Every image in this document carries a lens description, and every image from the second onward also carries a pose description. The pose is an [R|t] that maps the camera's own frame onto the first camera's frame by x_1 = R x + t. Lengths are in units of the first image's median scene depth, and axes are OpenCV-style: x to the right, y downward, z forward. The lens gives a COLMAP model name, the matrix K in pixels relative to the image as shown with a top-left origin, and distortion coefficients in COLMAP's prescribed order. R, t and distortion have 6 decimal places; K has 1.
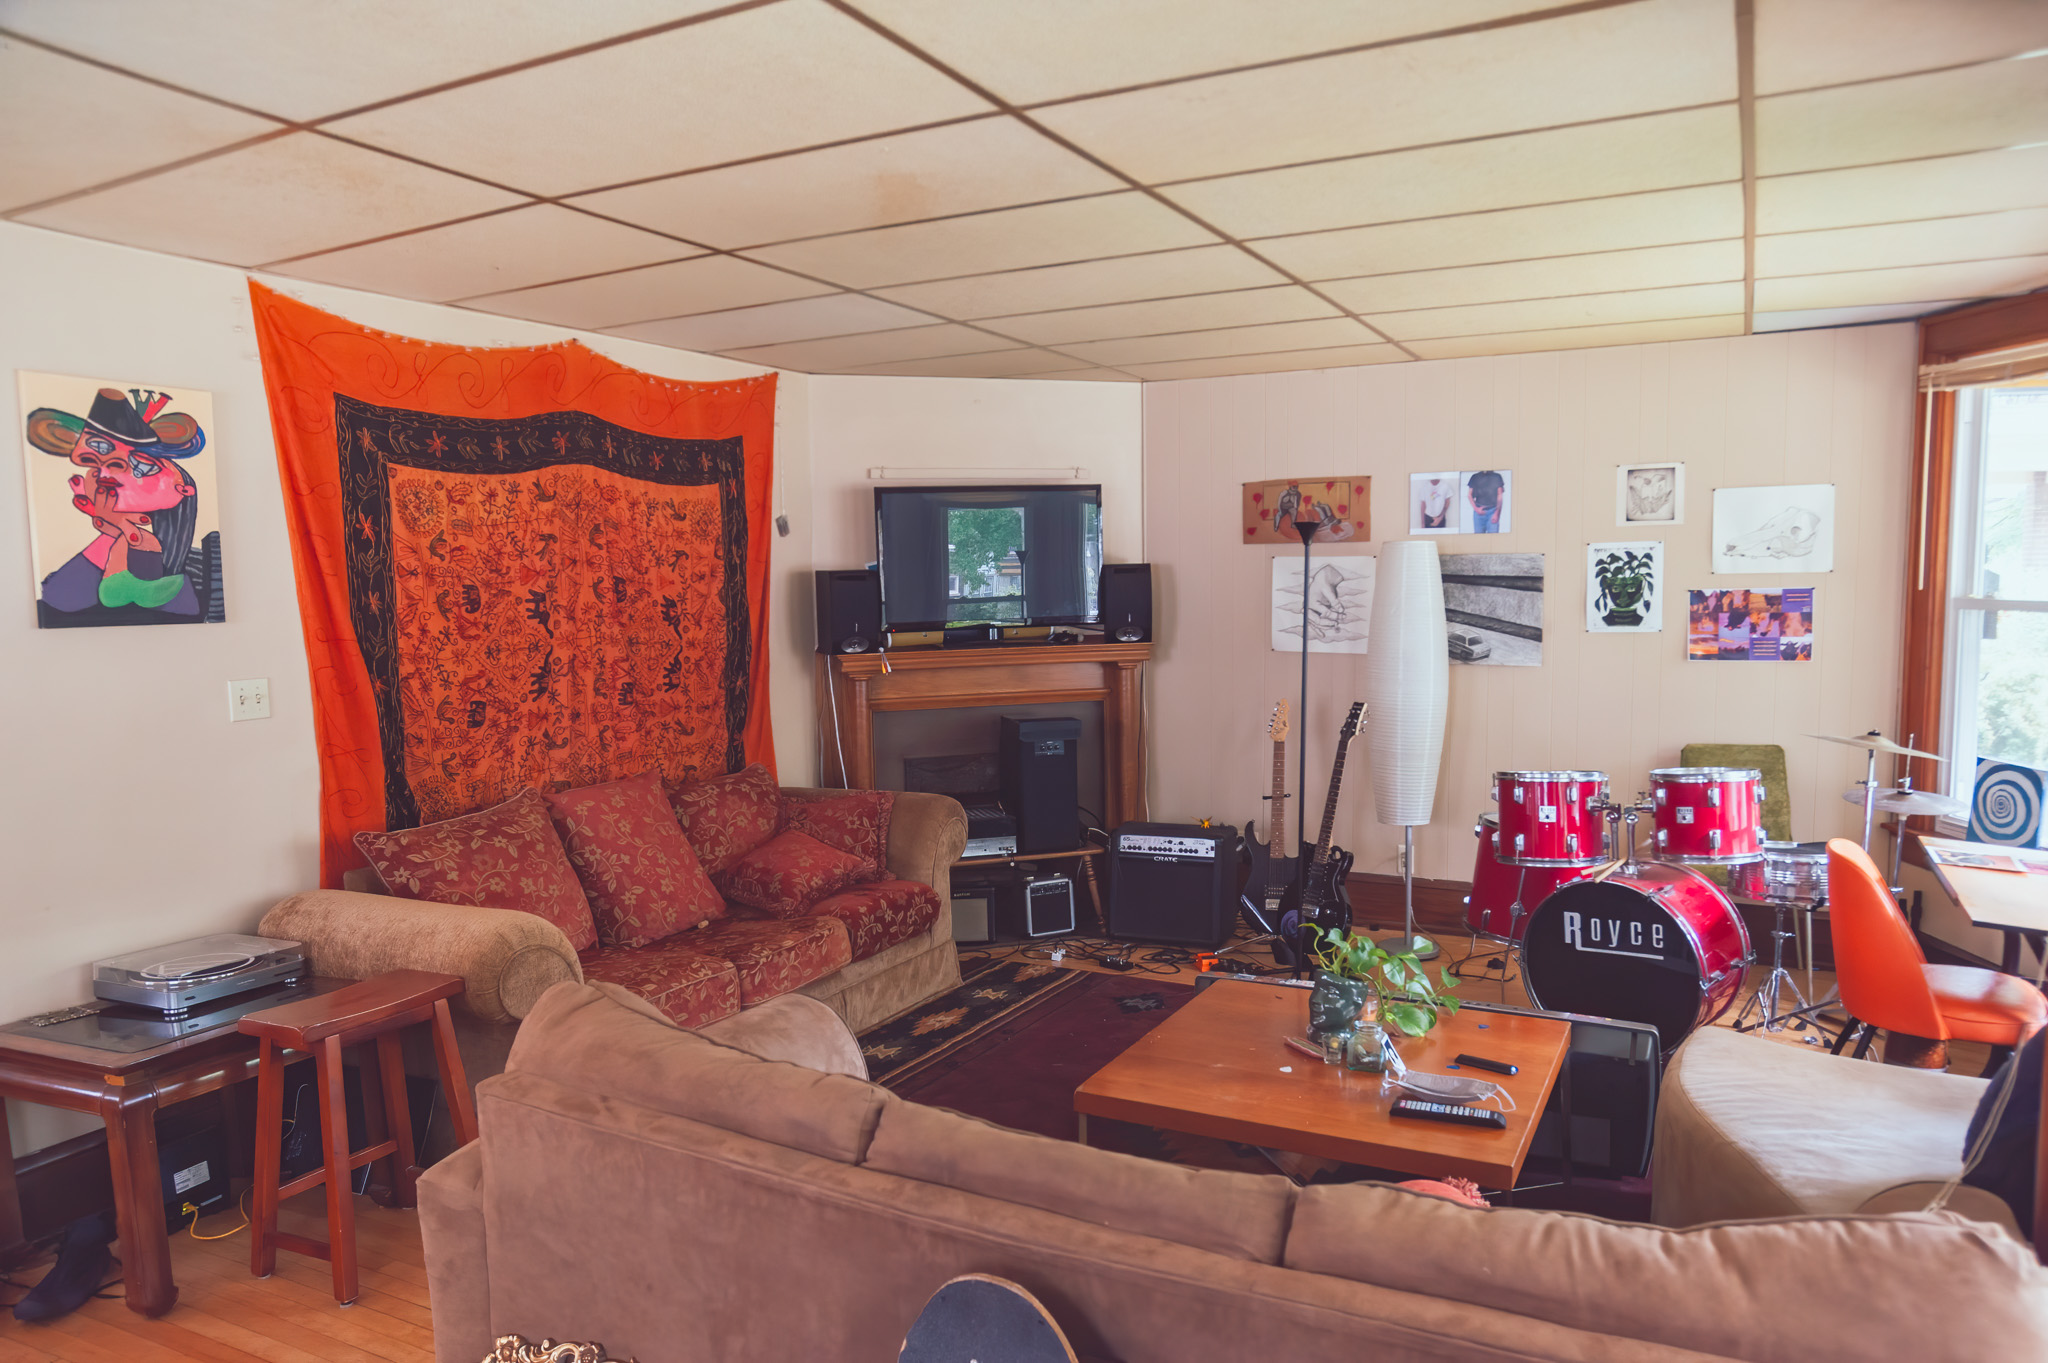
lens RADIAL K [[1411.3, 0, 1023.0], [0, 1411.3, 725.4], [0, 0, 1]] dist [-0.044681, 0.046529]
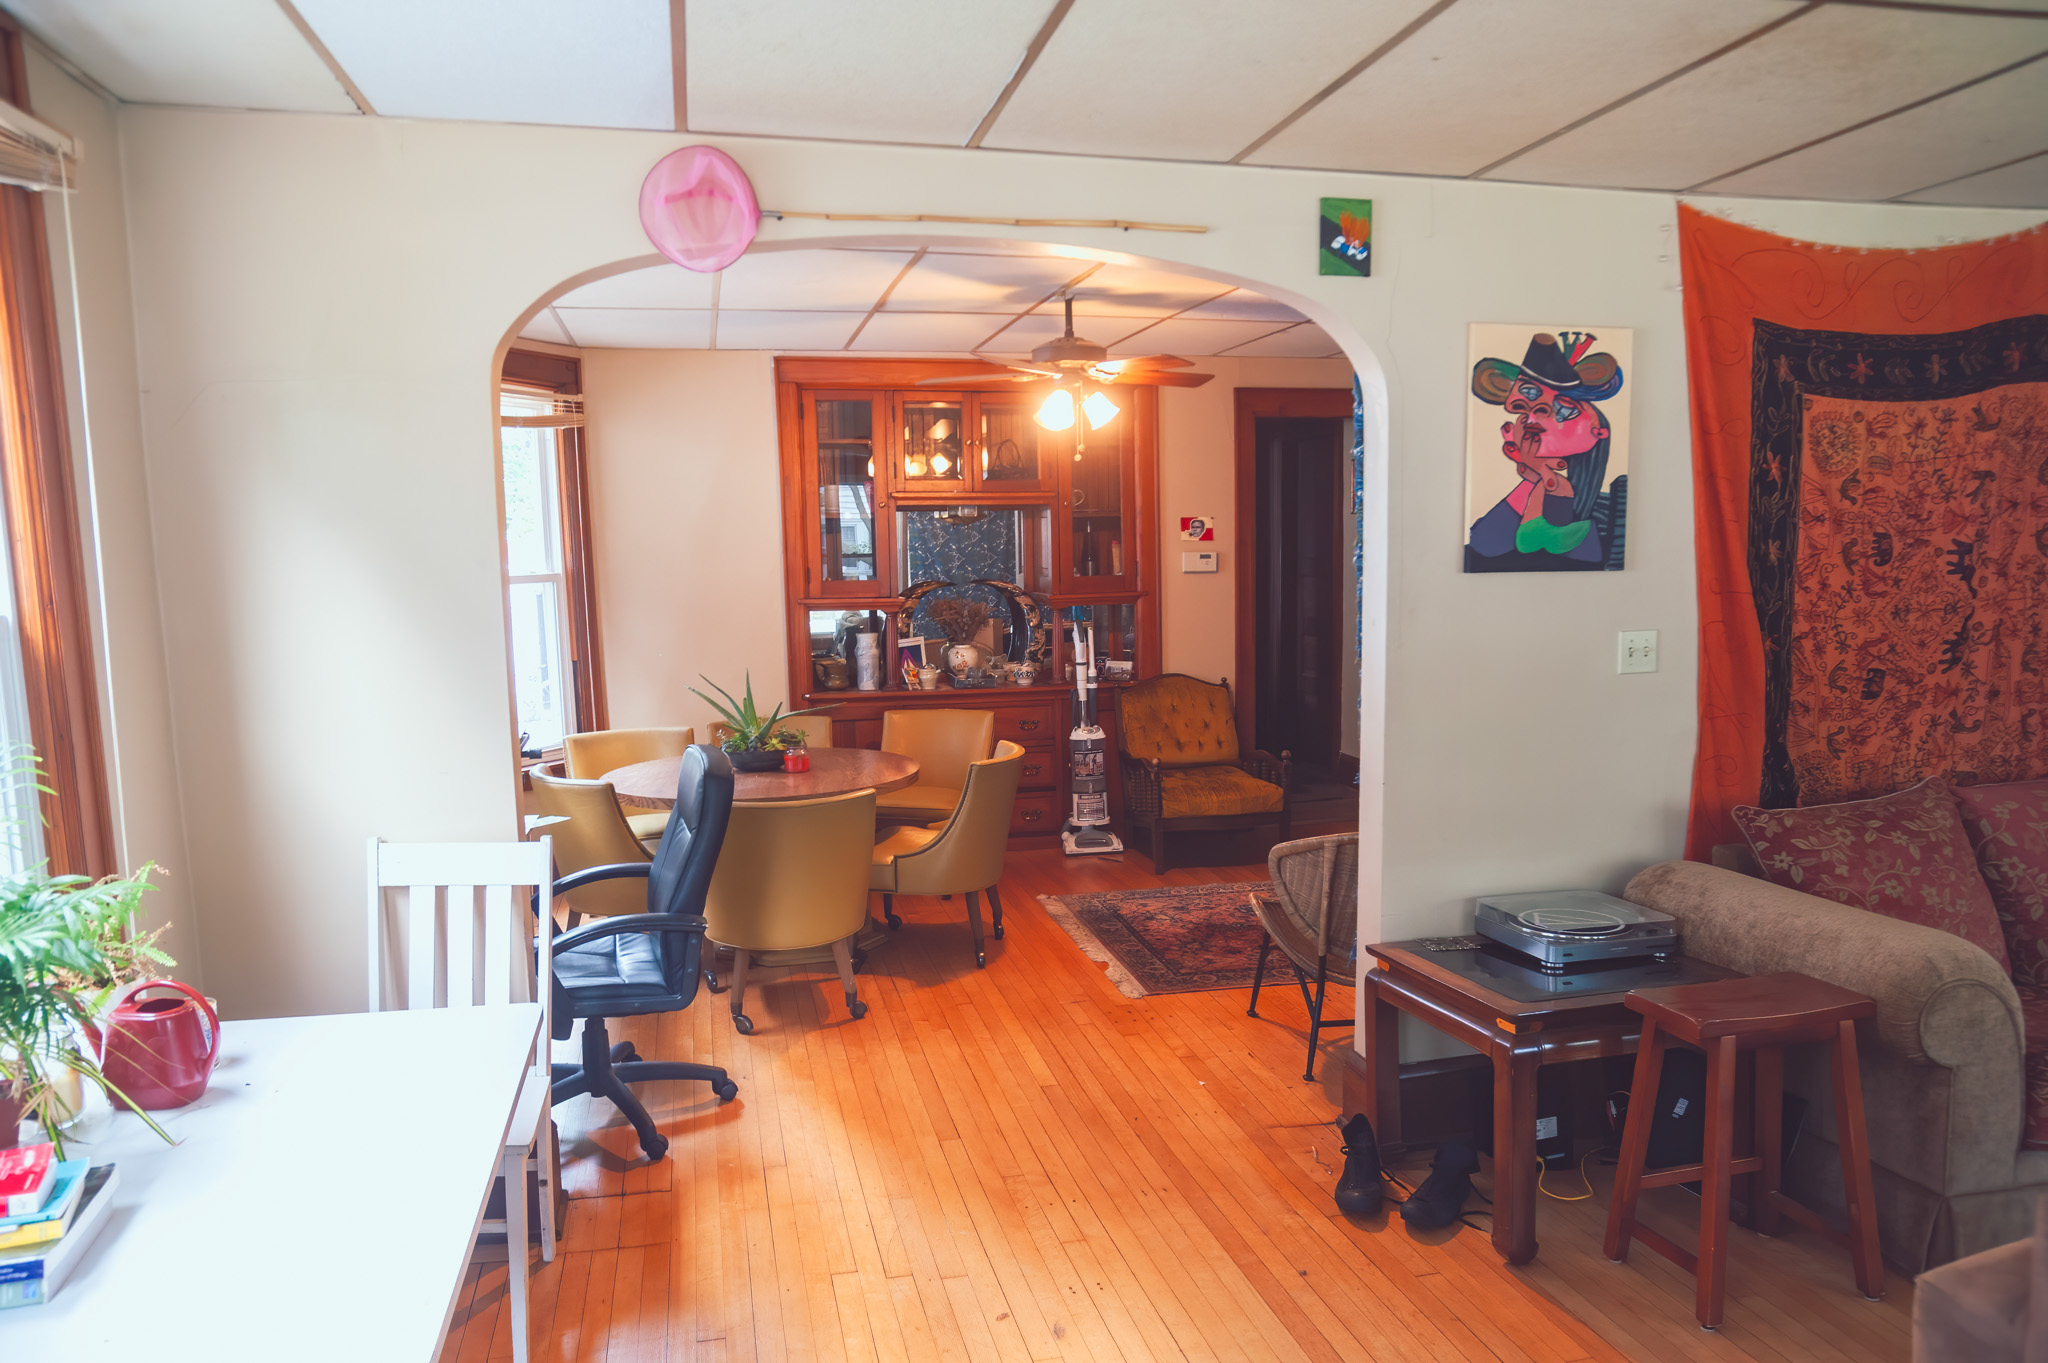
lens RADIAL K [[1411.3, 0, 1023.0], [0, 1411.3, 725.4], [0, 0, 1]] dist [-0.044681, 0.046529]
pose [[0.677633, 0.105701, -0.727764, -0.132572], [-0.075570, 0.994386, 0.074061, -0.007648], [0.731507, 0.004811, 0.681817, 0.040619]]
